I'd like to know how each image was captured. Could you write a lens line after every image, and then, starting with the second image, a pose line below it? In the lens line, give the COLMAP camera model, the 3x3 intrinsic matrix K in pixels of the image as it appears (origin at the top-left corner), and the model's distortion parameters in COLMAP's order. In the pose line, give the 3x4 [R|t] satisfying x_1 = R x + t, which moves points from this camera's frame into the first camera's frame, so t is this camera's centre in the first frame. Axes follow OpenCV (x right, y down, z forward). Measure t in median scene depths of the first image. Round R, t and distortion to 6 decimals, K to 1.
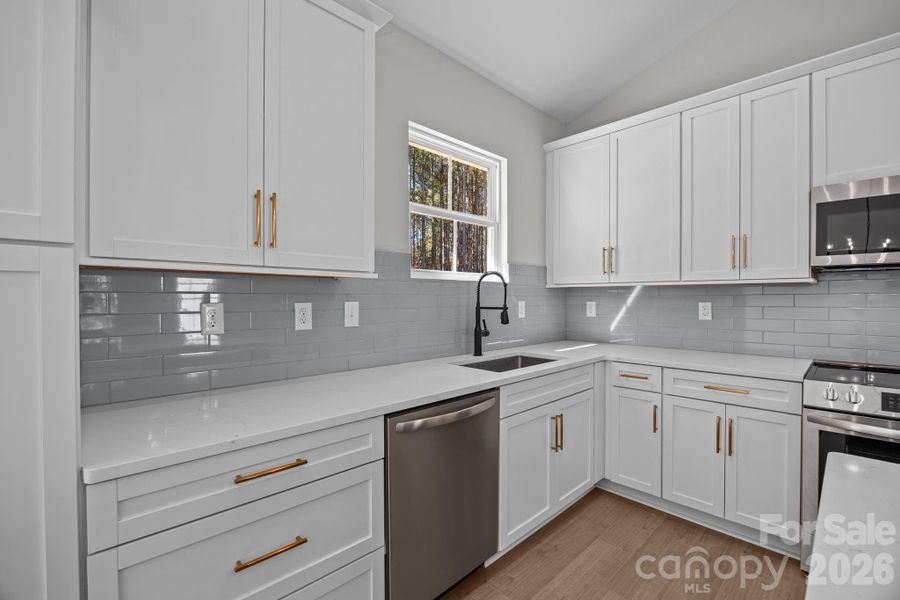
lens RADIAL K [[395.5, 0, 450.0], [0, 395.5, 300.0], [0, 0, 1]] dist [-0.001862, -0.000066]
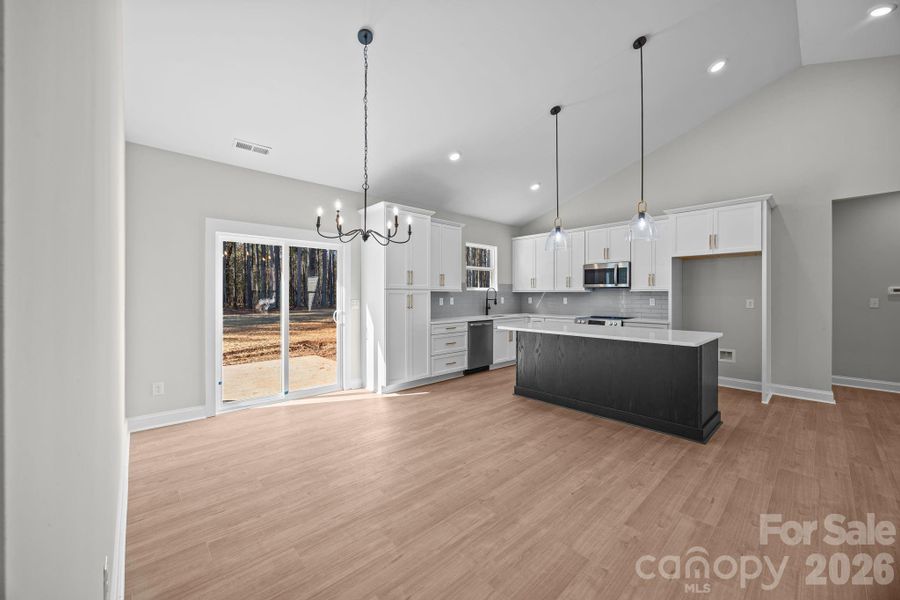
lens RADIAL K [[348.0, 0, 447.9], [0, 348.0, 295.4], [0, 0, 1]] dist [-0.000113, 0.000024]
pose [[0.999678, -0.000538, -0.025354, -0.160900], [0.000531, 1.000000, -0.000312, -0.011683], [0.025354, 0.000298, 0.999678, -1.677089]]
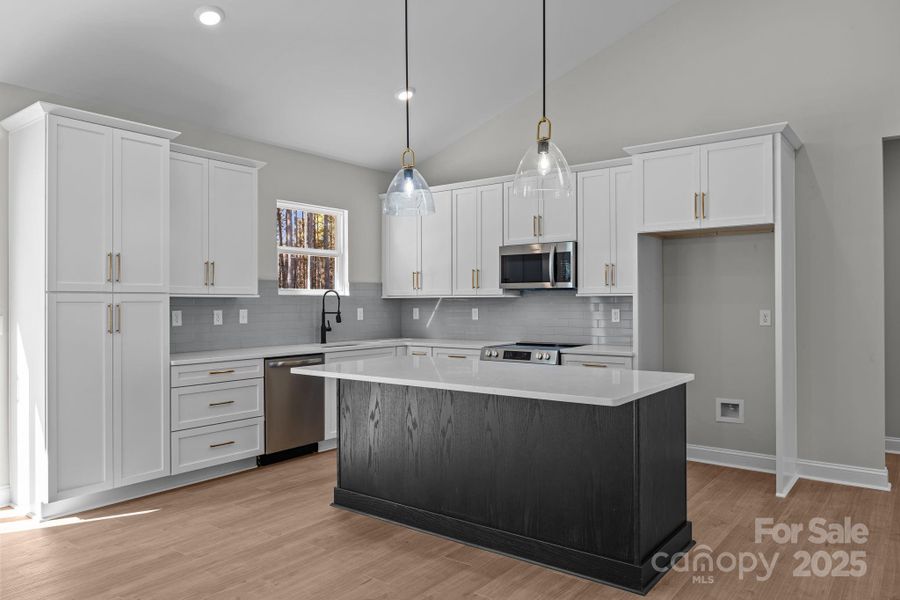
lens RADIAL K [[623.1, 0, 450.0], [0, 623.1, 300.0], [0, 0, 1]] dist [-0.002769, 0.000659]
pose [[0.989310, -0.003474, 0.145785, 0.204941], [0.004528, 0.999966, -0.006900, -0.011518], [-0.145756, 0.007487, 0.989292, -1.489983]]
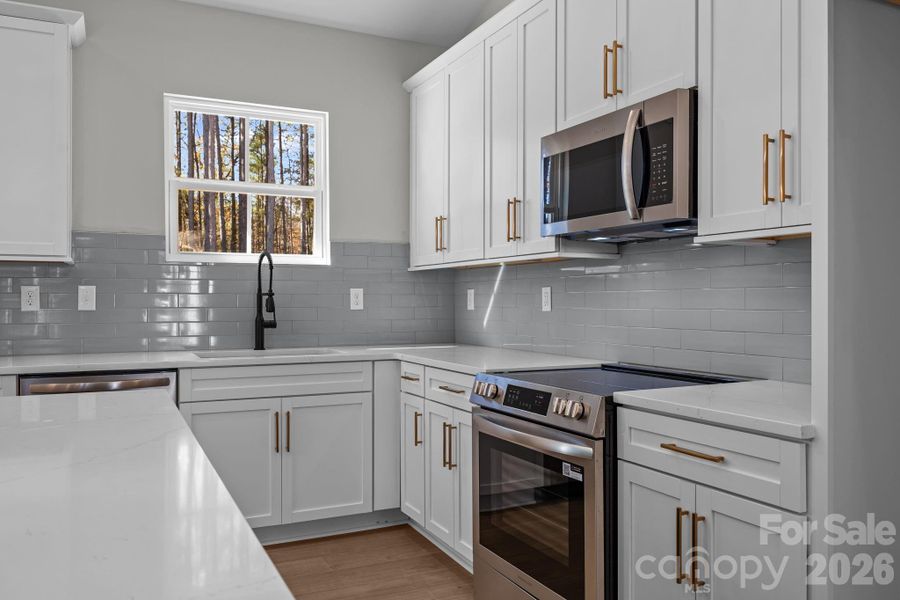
lens RADIAL K [[704.9, 0, 450.0], [0, 704.9, 300.0], [0, 0, 1]] dist [0.000861, -0.000356]
pose [[0.945149, 0.000291, -0.326641, 0.962314], [-0.001654, 0.999991, -0.003896, 0.036741], [0.326636, 0.004222, 0.945141, -0.316778]]
